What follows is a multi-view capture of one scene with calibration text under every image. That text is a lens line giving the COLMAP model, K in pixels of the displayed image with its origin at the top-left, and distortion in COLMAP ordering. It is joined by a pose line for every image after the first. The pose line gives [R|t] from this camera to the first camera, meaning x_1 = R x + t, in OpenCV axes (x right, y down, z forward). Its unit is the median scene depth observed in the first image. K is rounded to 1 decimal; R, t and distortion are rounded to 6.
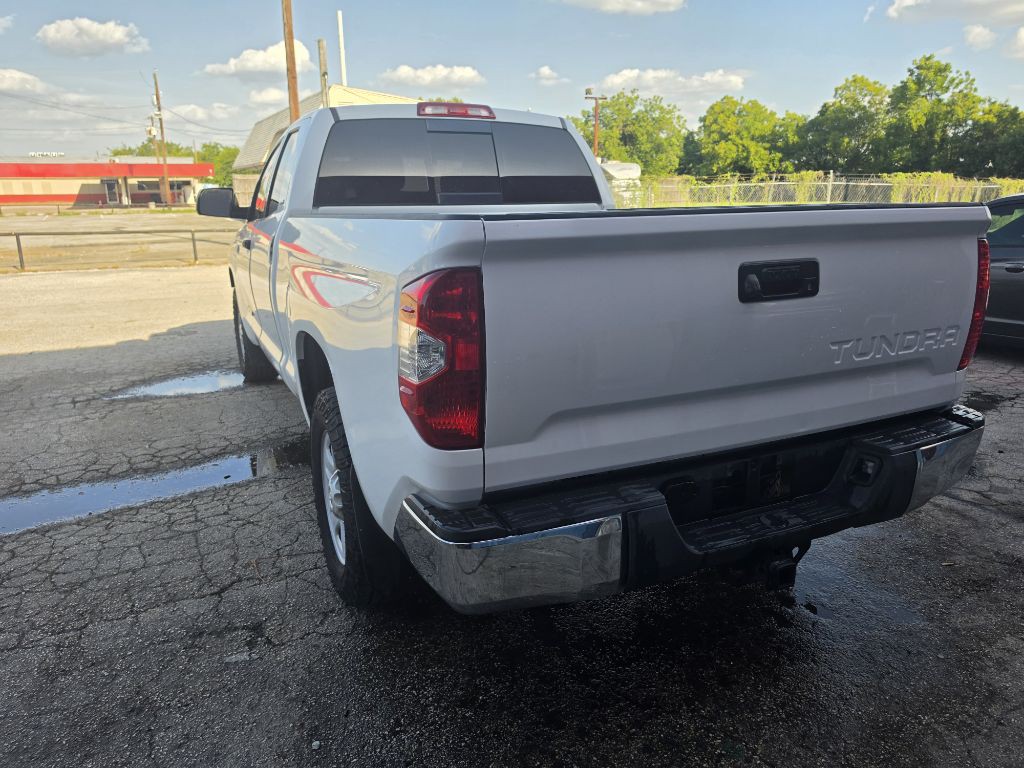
lens RADIAL K [[709.9, 0, 503.7], [0, 709.9, 382.9], [0, 0, 1]] dist [0.029622, -0.040210]
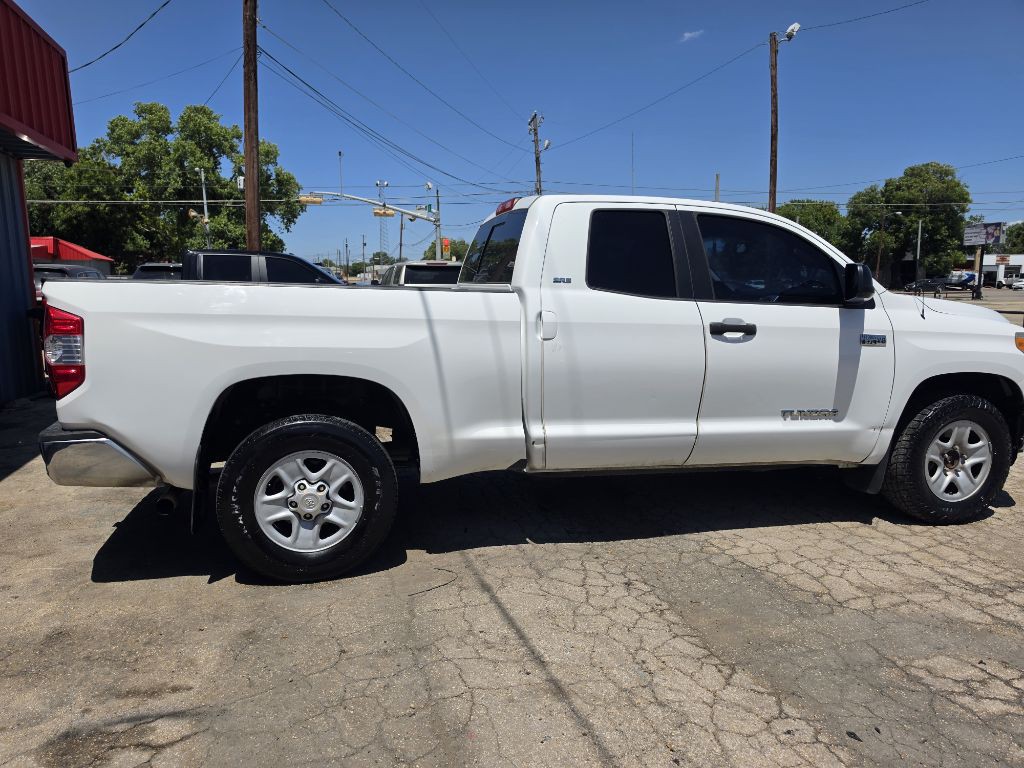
lens RADIAL K [[709.9, 0, 499.6], [0, 709.9, 384.7], [0, 0, 1]] dist [0.029622, -0.040210]
pose [[-0.190910, 0.148508, -0.970309, 0.467751], [-0.250626, 0.948352, 0.194459, -0.135859], [0.949073, 0.280309, -0.143830, 0.515939]]
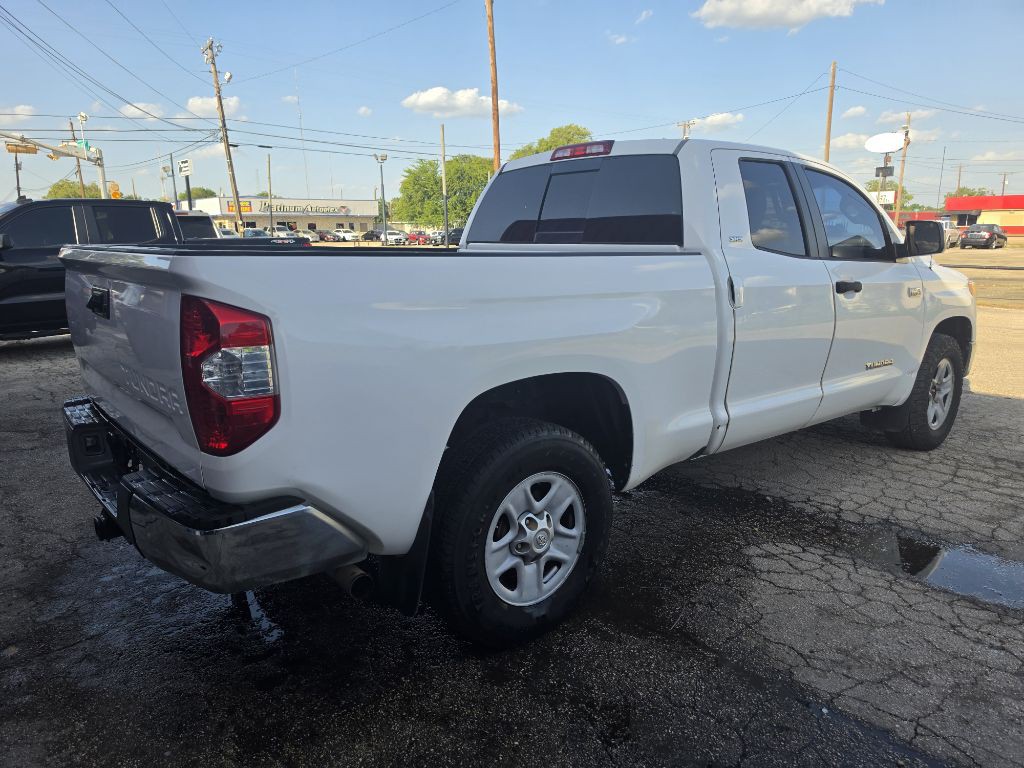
lens RADIAL K [[709.9, 0, 506.2], [0, 709.9, 394.5], [0, 0, 1]] dist [0.029622, -0.040210]
pose [[0.262506, 0.220919, -0.939300, 0.382981], [-0.243584, 0.957084, 0.157028, -0.076105], [0.933680, 0.187578, 0.305053, 0.271850]]
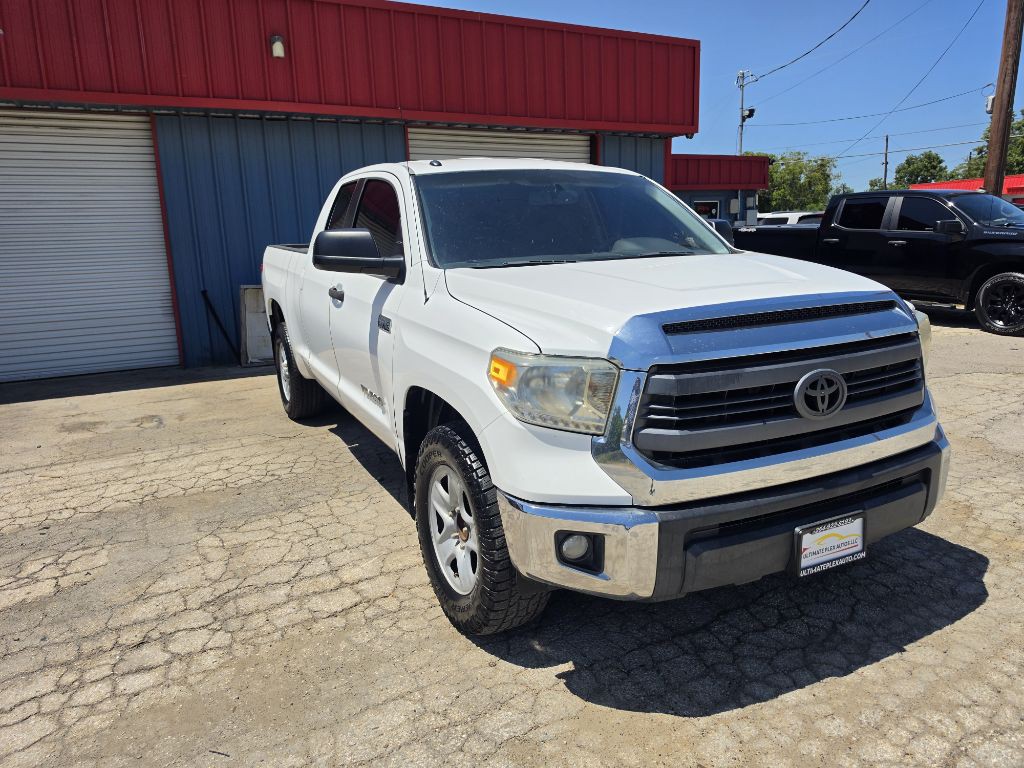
lens RADIAL K [[709.9, 0, 510.7], [0, 709.9, 383.3], [0, 0, 1]] dist [0.029622, -0.040210]
pose [[-0.998693, 0.042922, -0.027765, -0.064912], [0.025832, 0.892428, 0.450449, -0.264974], [0.044113, 0.449143, -0.892370, 0.998504]]
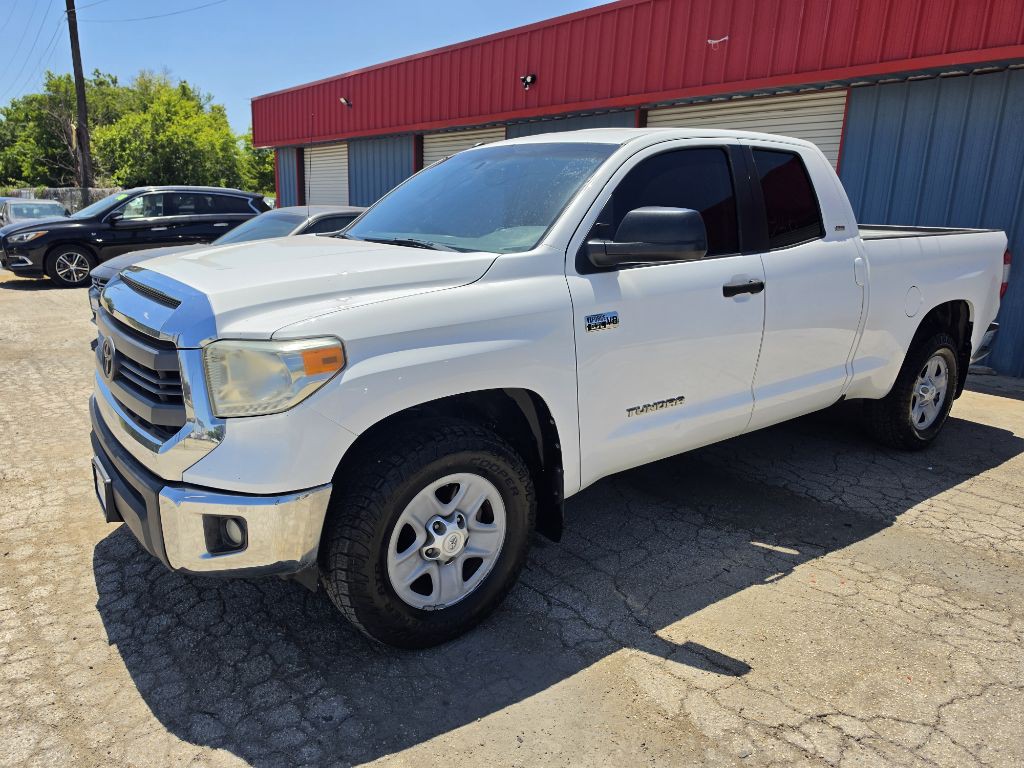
lens RADIAL K [[709.9, 0, 508.0], [0, 709.9, 391.4], [0, 0, 1]] dist [0.029622, -0.040210]
pose [[-0.219479, -0.239434, 0.945780, -0.498169], [0.229193, 0.929634, 0.288533, -0.175726], [-0.948314, 0.280093, -0.149159, 0.666902]]
